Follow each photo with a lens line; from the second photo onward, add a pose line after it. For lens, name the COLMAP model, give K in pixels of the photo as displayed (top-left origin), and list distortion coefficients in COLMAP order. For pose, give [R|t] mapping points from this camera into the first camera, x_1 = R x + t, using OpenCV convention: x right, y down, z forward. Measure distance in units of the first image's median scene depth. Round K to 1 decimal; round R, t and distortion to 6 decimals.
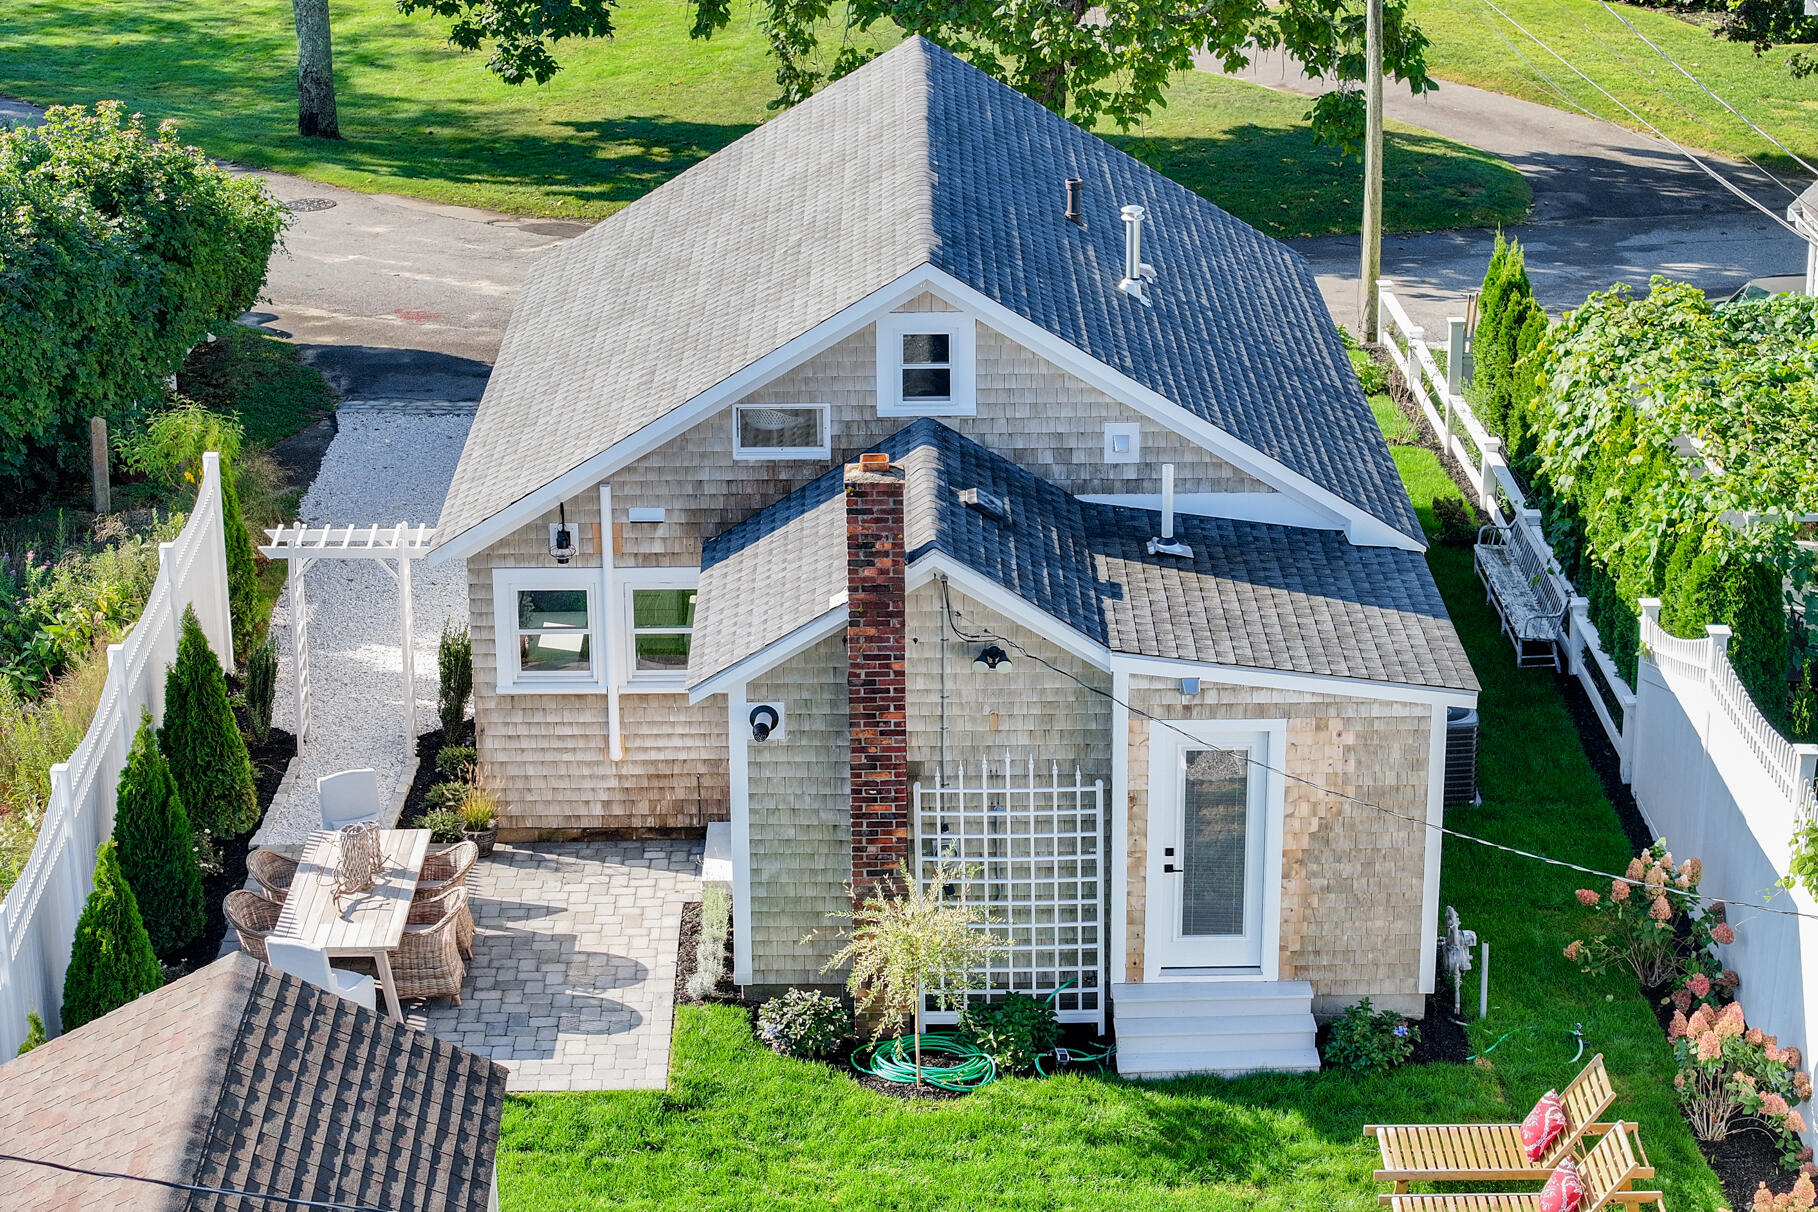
lens RADIAL K [[3685.5, 0, 909.0], [0, 3685.5, 606.0], [0, 0, 1]] dist [-0.237546, -0.055555]
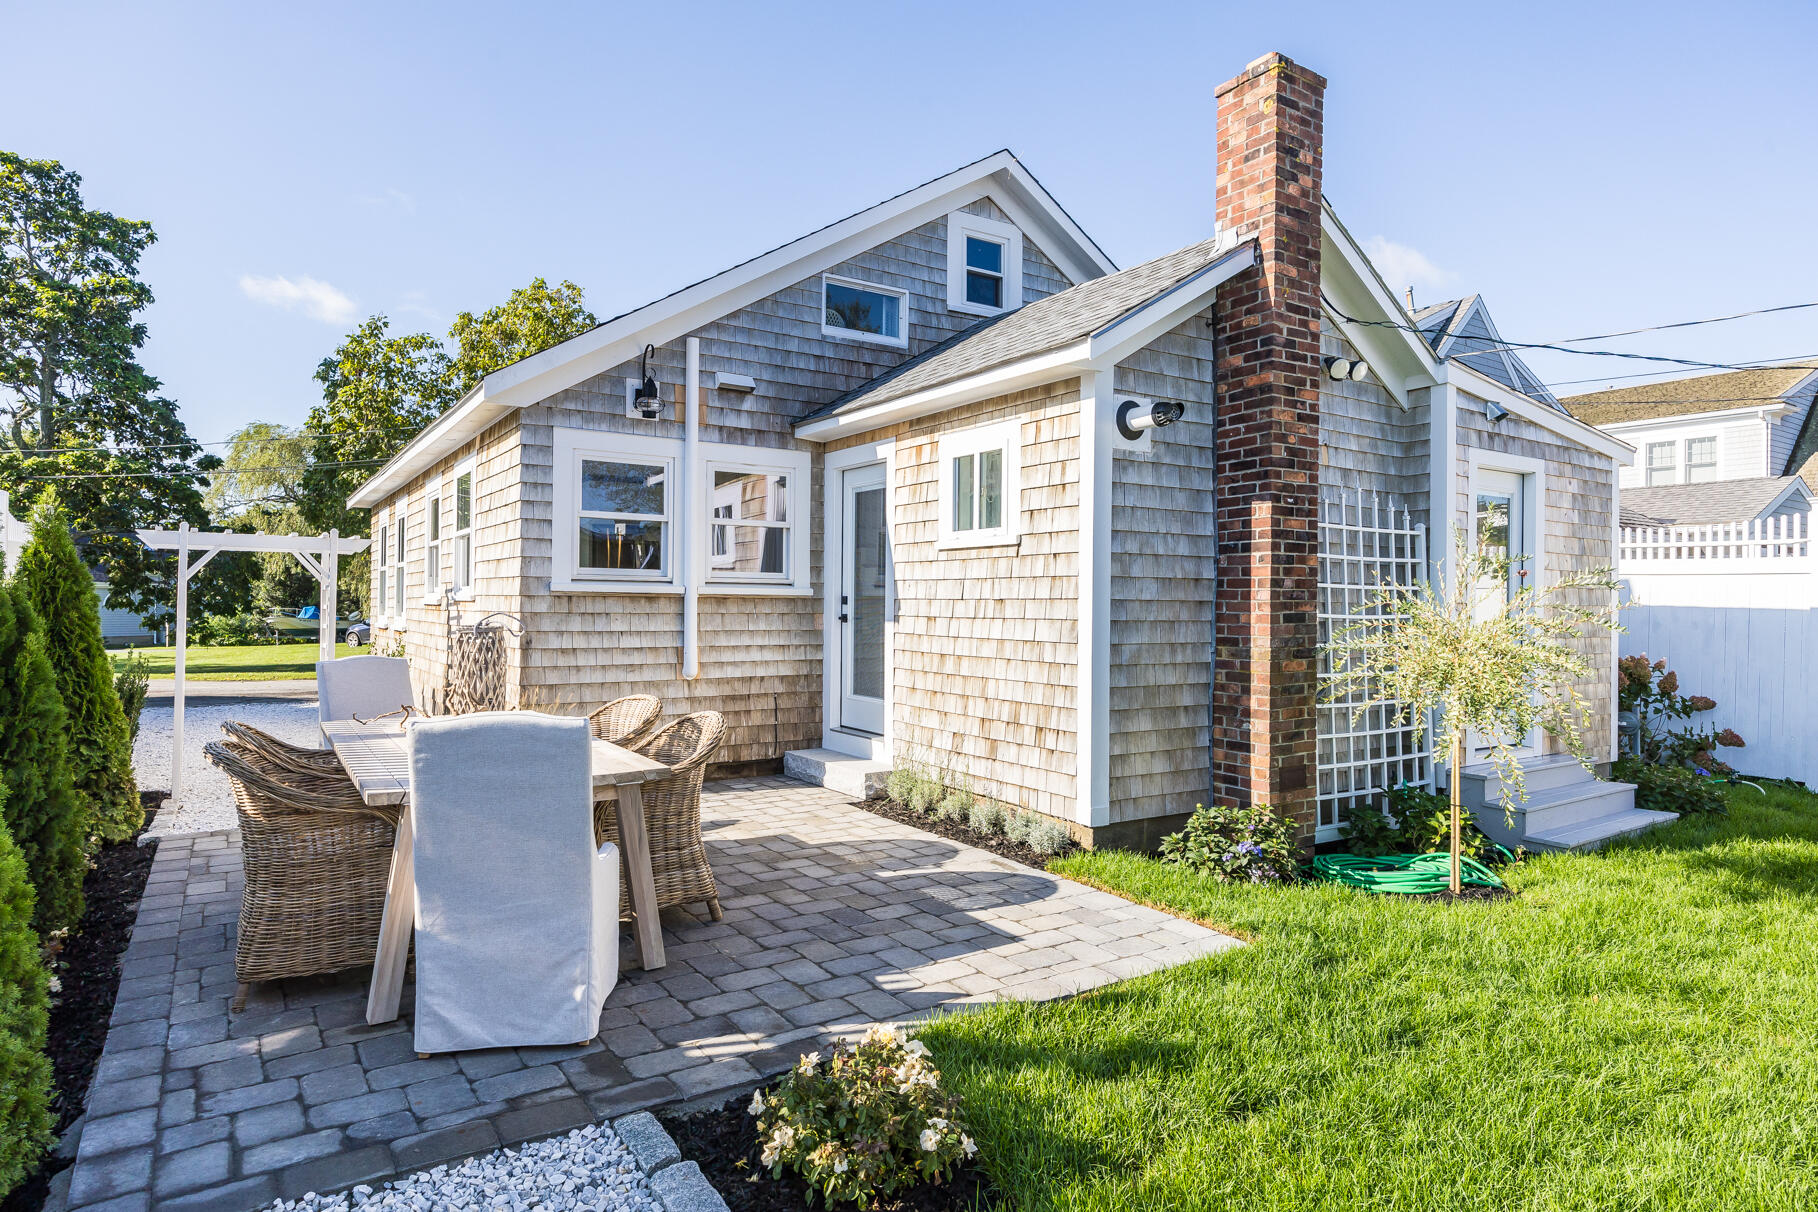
lens RADIAL K [[1044.9, 0, 920.4], [0, 1044.9, 605.2], [0, 0, 1]] dist [-0.010866, 0.000894]
pose [[0.837121, 0.013201, 0.546858, -0.172526], [0.174395, 0.941102, -0.289679, 0.108595], [-0.518473, 0.337866, 0.785514, 0.798480]]
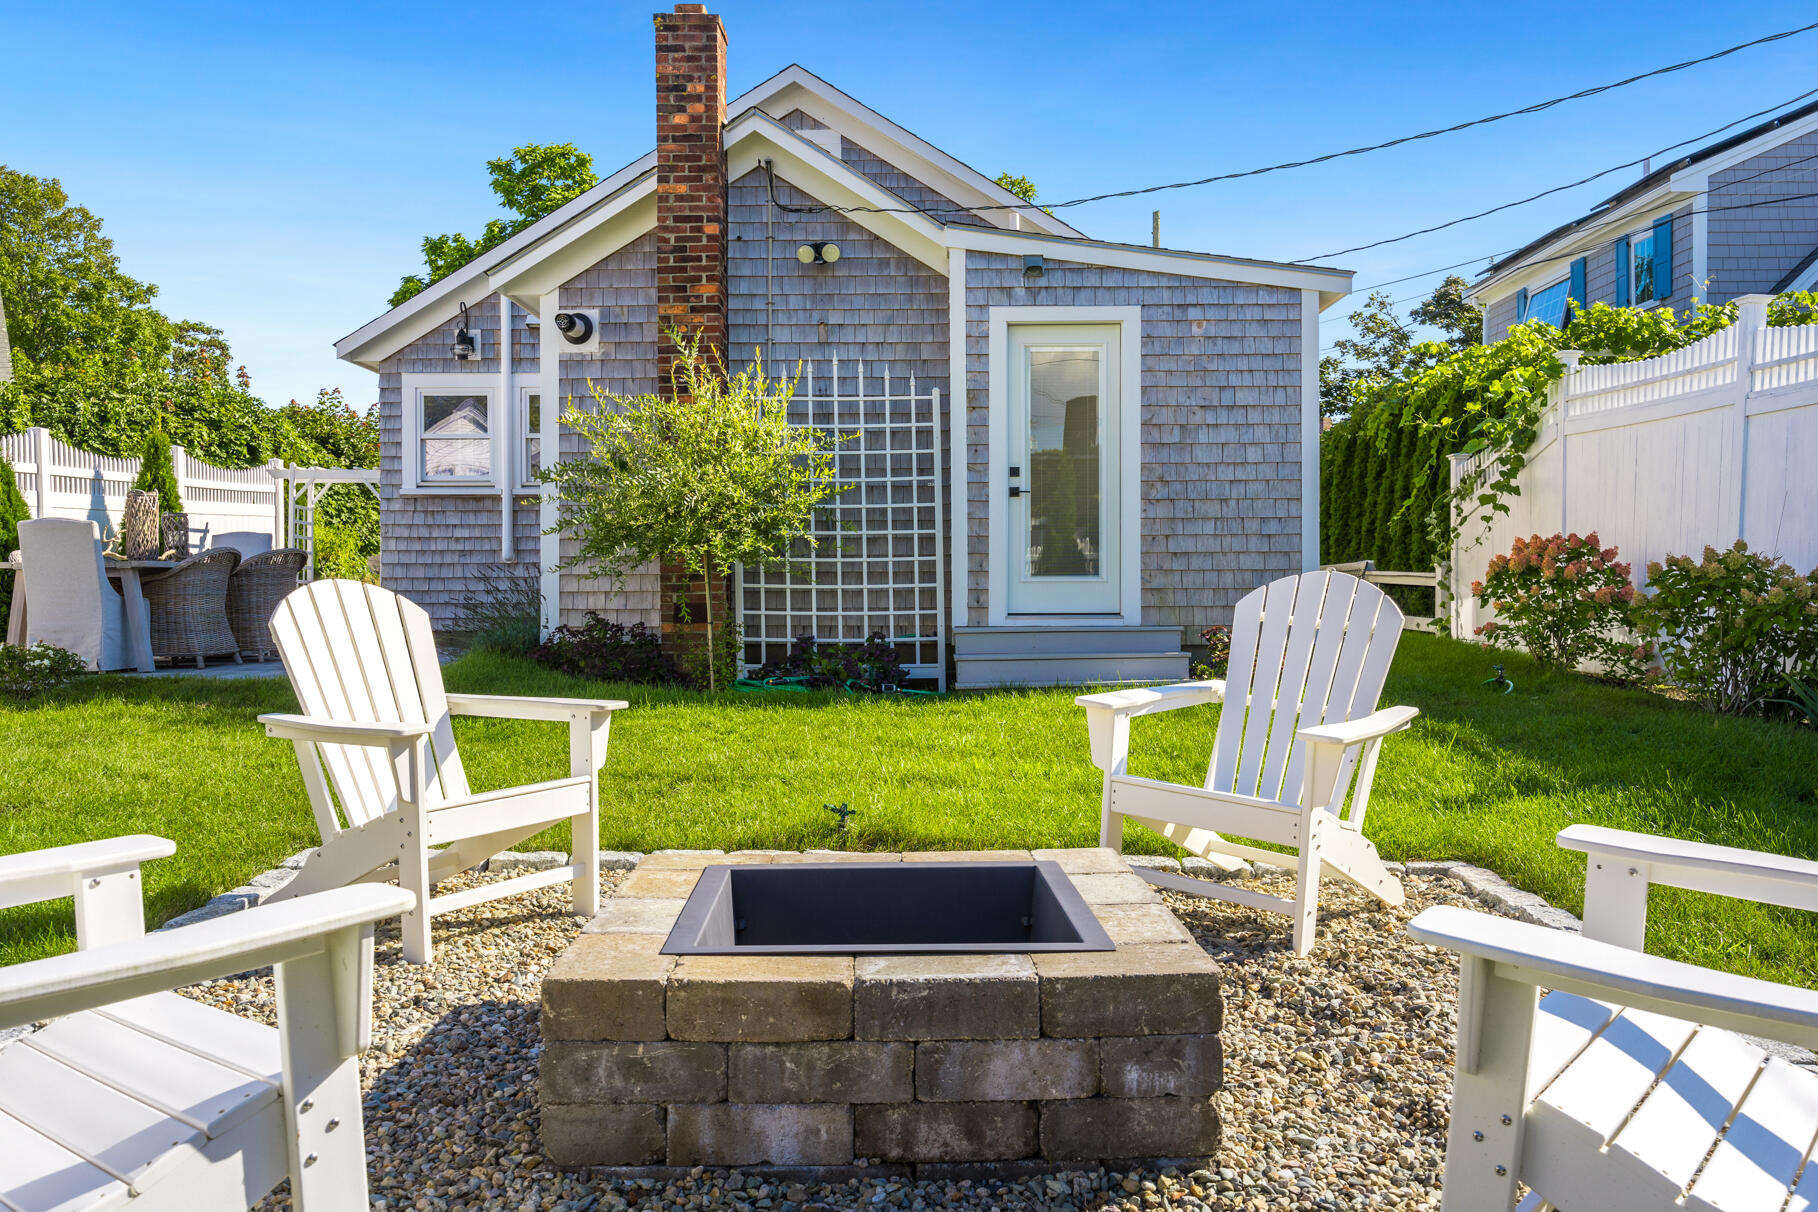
lens RADIAL K [[1465.6, 0, 909.0], [0, 1465.6, 606.0], [0, 0, 1]] dist [-0.004468, -0.007469]
pose [[0.999706, 0.004714, -0.023797, 0.049465], [-0.012353, 0.943152, -0.332132, 0.201174], [0.020878, 0.332328, 0.942933, 0.618877]]
